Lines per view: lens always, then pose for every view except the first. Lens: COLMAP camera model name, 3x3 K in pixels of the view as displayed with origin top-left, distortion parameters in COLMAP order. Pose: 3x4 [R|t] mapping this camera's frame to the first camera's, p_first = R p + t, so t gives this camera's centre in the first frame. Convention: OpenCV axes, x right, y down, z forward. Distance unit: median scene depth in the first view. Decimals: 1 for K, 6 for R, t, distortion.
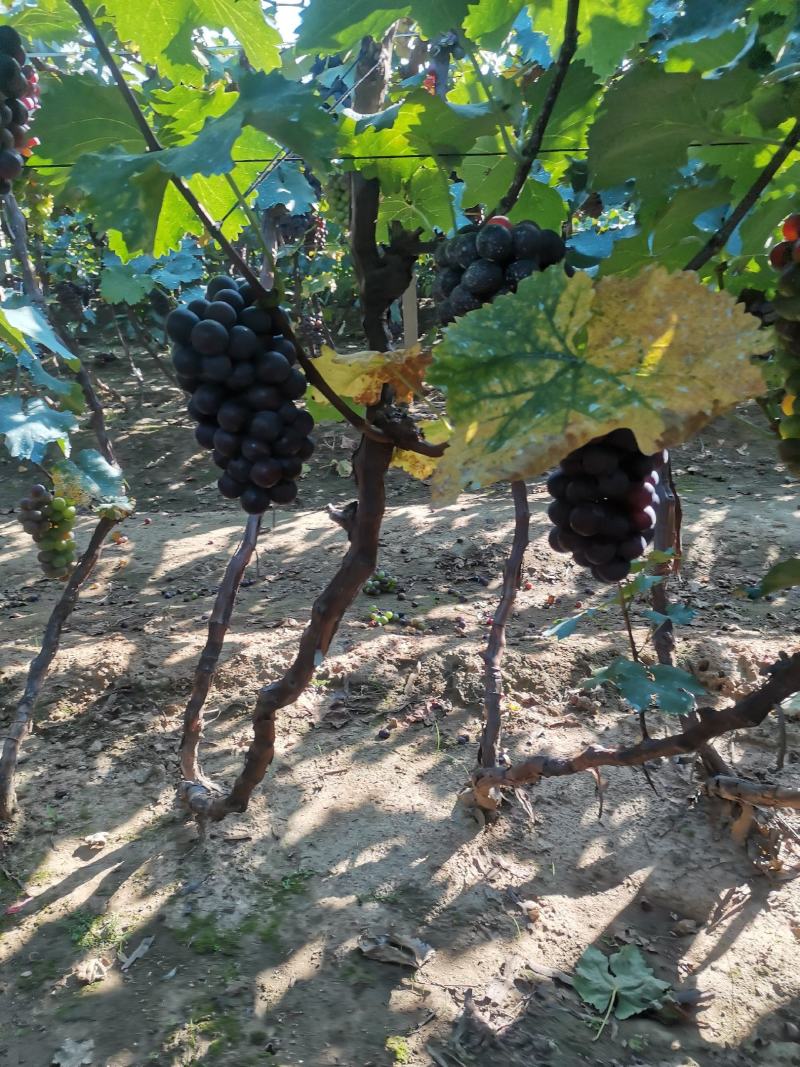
lens RADIAL K [[784.1, 0, 400.0], [0, 784.1, 533.5], [0, 0, 1]] dist [-0.004632, -0.012386]
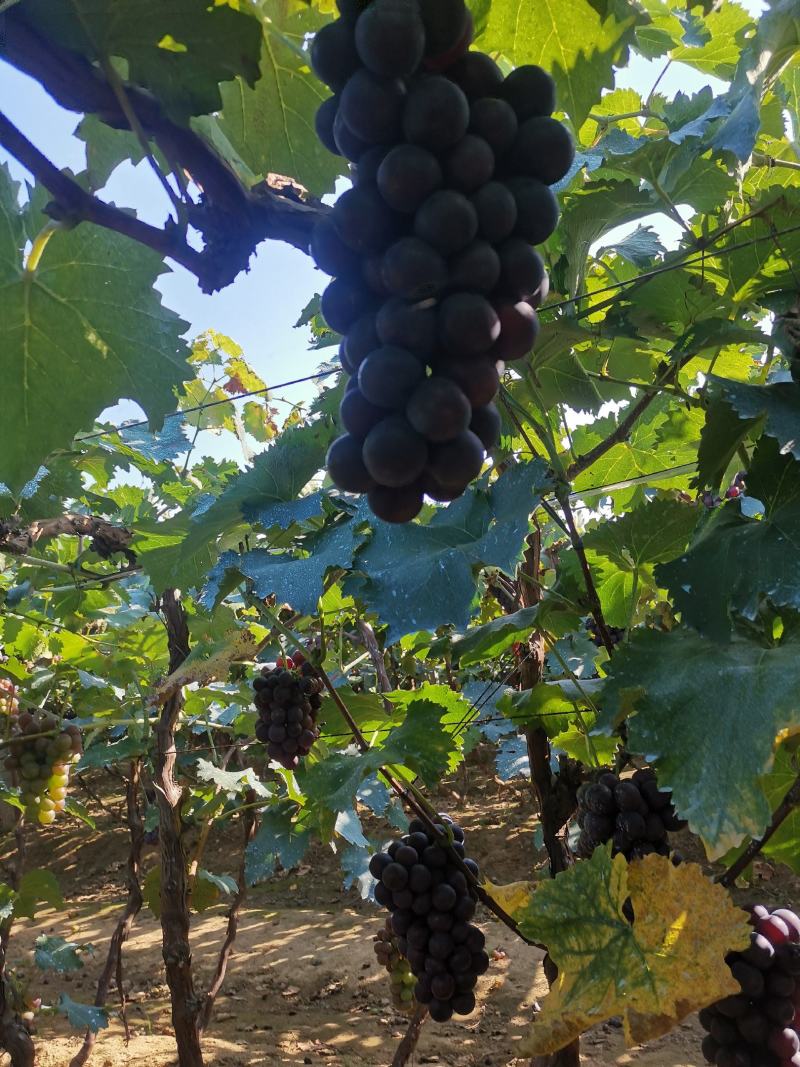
lens RADIAL K [[784.1, 0, 400.0], [0, 784.1, 533.5], [0, 0, 1]] dist [-0.004632, -0.012386]
pose [[0.876441, -0.169683, -0.450620, 1.393308], [-0.053074, 0.896104, -0.440659, -0.534098], [0.478575, 0.410128, 0.776377, -0.883654]]
